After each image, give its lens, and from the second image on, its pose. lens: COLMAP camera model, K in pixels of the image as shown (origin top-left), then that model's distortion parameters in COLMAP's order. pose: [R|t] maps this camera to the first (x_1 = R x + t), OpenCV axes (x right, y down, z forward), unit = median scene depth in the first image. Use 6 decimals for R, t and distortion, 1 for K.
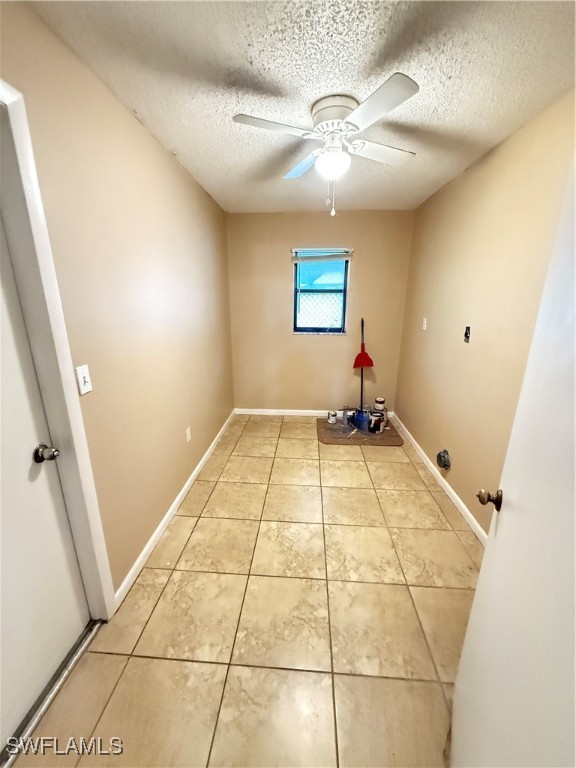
lens RADIAL K [[305.6, 0, 288.0], [0, 305.6, 384.0], [0, 0, 1]] dist [0.000283, -0.000030]
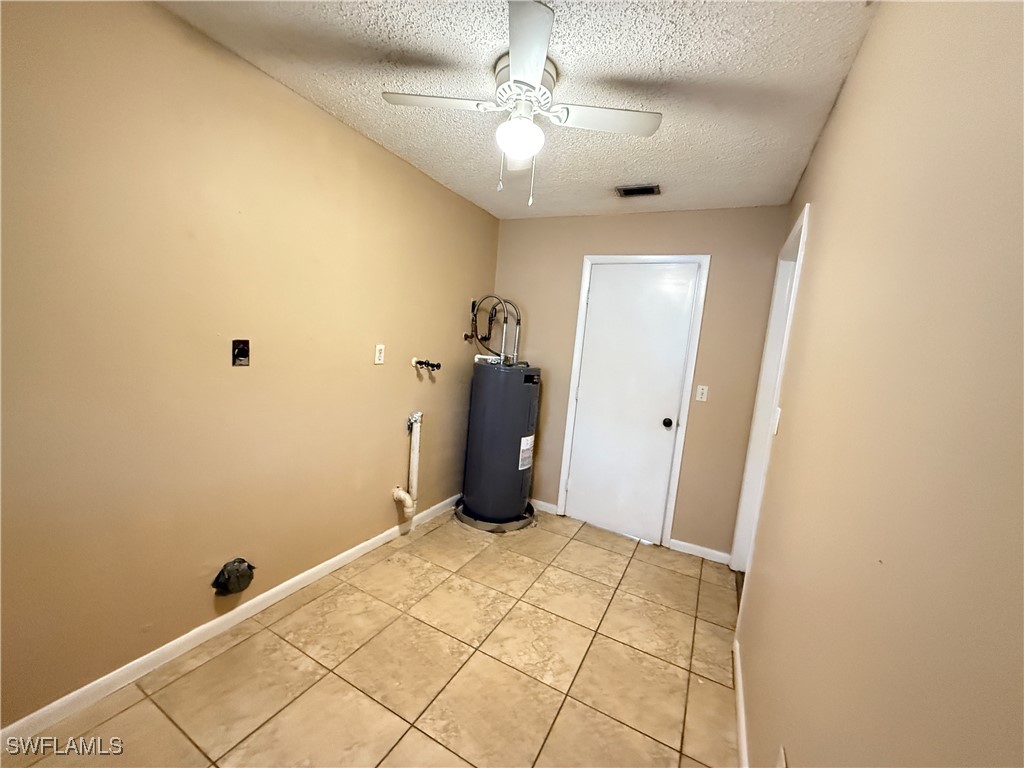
lens RADIAL K [[407.4, 0, 512.0], [0, 407.4, 384.0], [0, 0, 1]] dist [0.000283, -0.000030]
pose [[-0.911029, -0.135091, 0.389585, -0.234457], [0.014402, 0.933808, 0.357484, -0.419587], [-0.412090, 0.331289, -0.848781, 1.627640]]
